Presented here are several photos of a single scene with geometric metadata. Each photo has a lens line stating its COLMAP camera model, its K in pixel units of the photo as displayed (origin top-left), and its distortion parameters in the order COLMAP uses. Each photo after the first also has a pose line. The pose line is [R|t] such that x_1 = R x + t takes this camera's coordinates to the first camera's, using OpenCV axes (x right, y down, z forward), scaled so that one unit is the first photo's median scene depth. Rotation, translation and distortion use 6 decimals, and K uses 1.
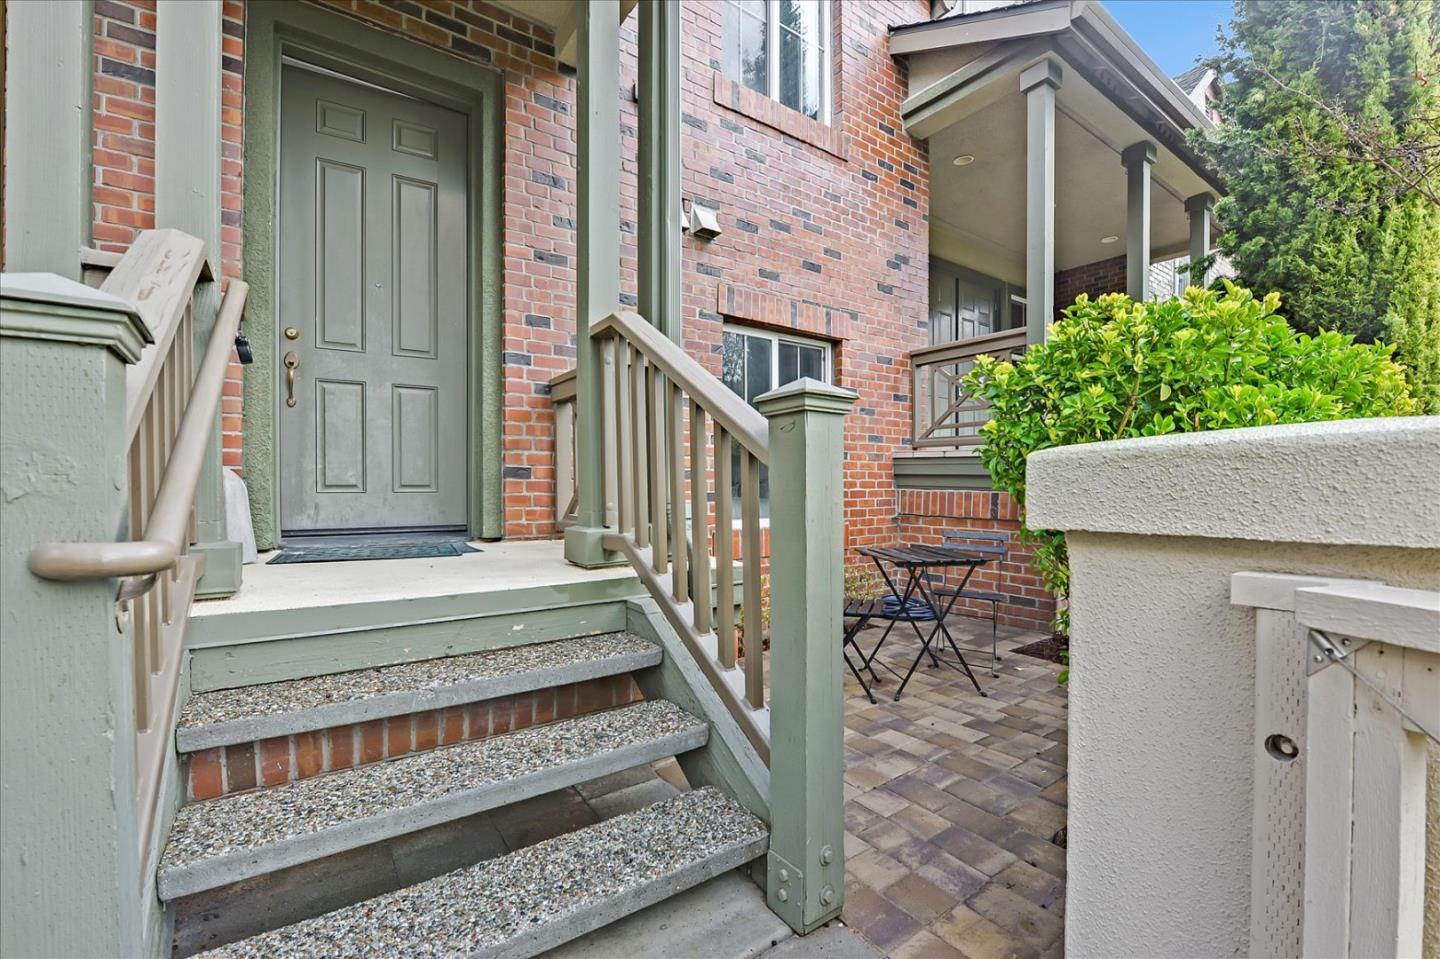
lens RADIAL K [[631.9, 0, 722.1], [0, 631.9, 490.8], [0, 0, 1]] dist [0.000927, -0.000335]
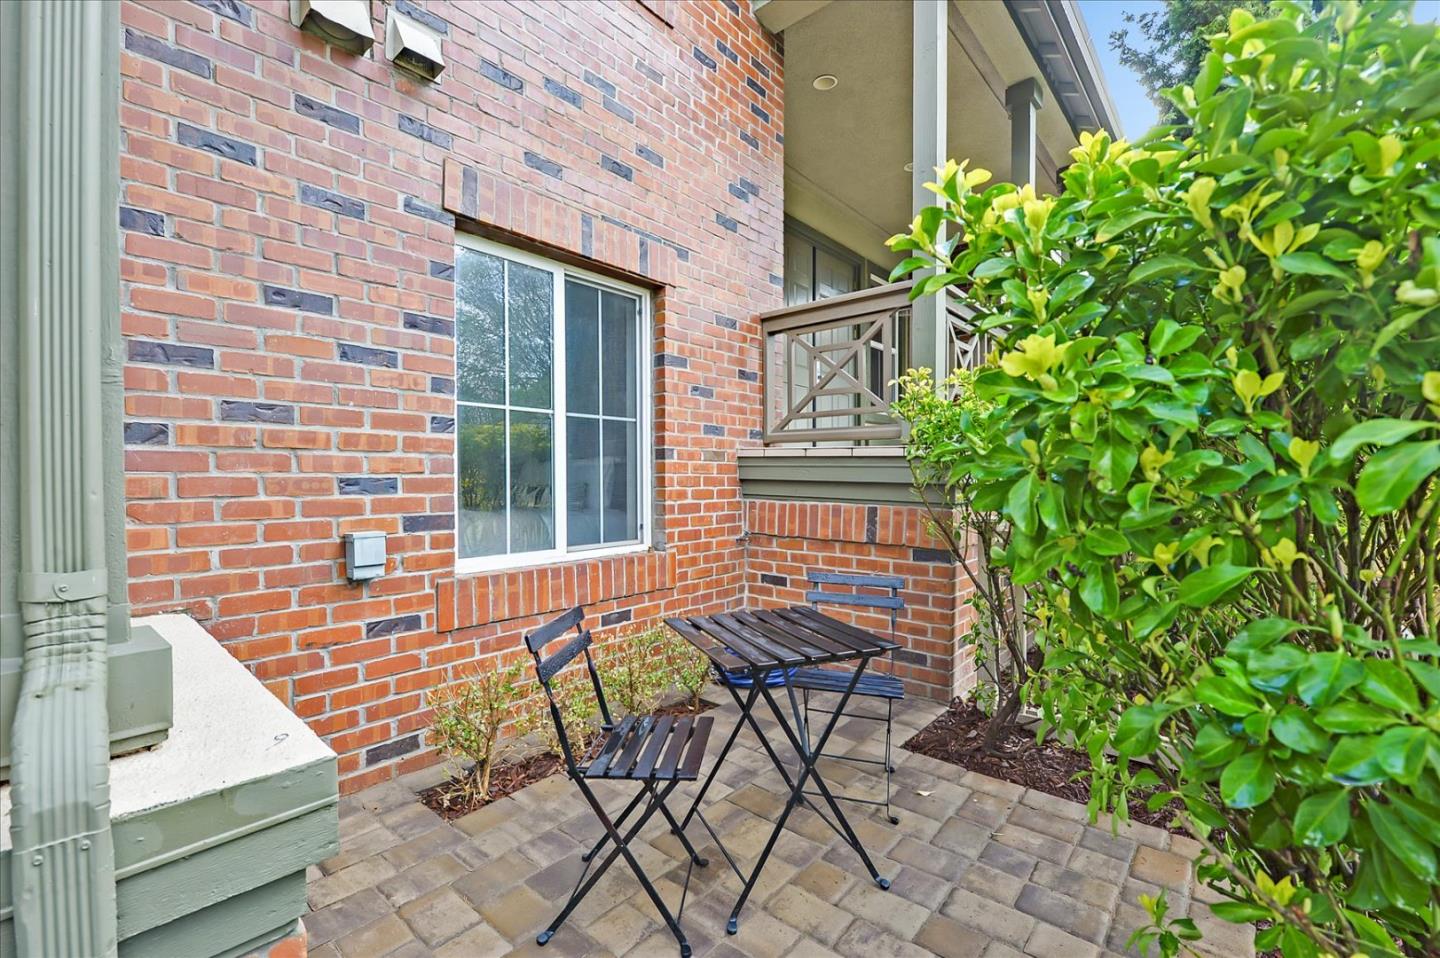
lens RADIAL K [[613.9, 0, 718.4], [0, 613.9, 489.8], [0, 0, 1]] dist [-0.001421, -0.000195]
pose [[0.976984, -0.003280, 0.213289, 0.099769], [0.001613, 0.999967, 0.007992, -0.020356], [-0.213308, -0.007464, 0.976956, 0.320520]]
